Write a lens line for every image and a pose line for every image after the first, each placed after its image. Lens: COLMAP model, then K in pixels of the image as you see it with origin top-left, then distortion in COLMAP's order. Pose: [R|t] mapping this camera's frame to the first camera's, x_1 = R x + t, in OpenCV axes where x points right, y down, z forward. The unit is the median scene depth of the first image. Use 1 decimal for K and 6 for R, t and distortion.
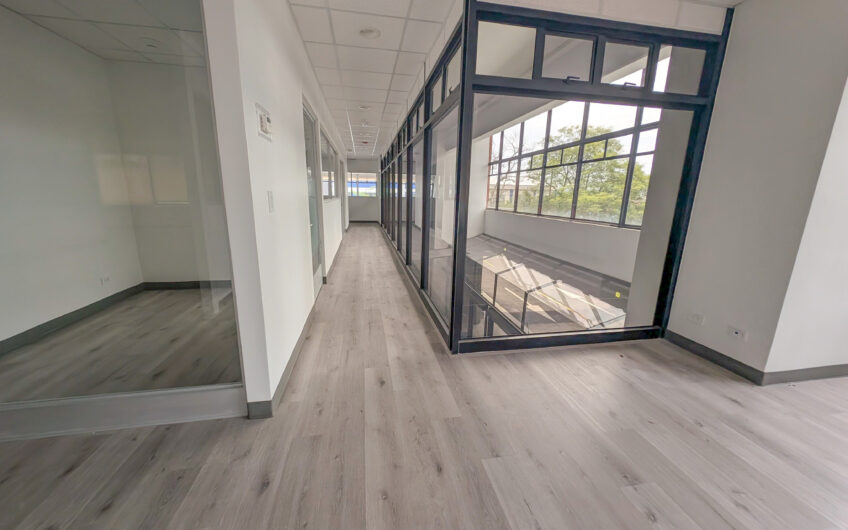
lens RADIAL K [[323.2, 0, 424.2], [0, 323.2, 265.3], [0, 0, 1]] dist [0.013845, -0.000050]
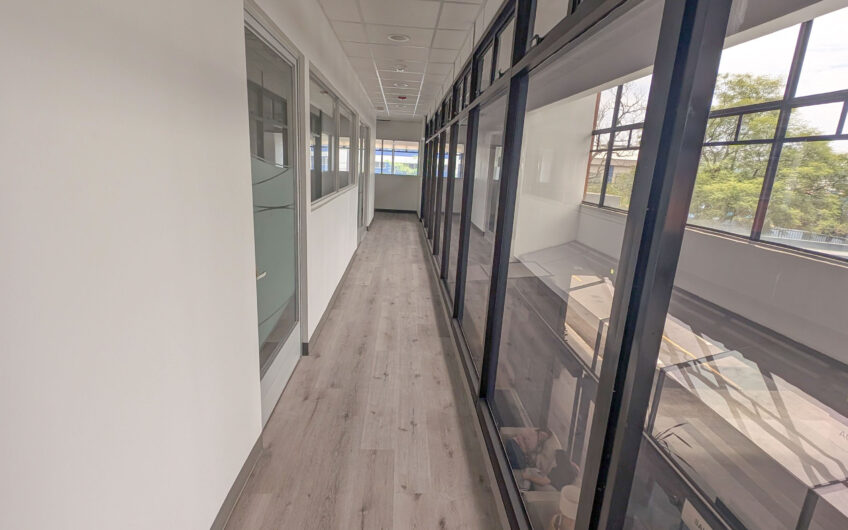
lens RADIAL K [[419.0, 0, 424.3], [0, 419.0, 261.6], [0, 0, 1]] dist [0.024003, -0.016629]
pose [[0.990286, 0.065052, -0.122890, -0.015321], [-0.063119, 0.997814, 0.019569, -0.076656], [0.123894, -0.011622, 0.992227, 0.182538]]
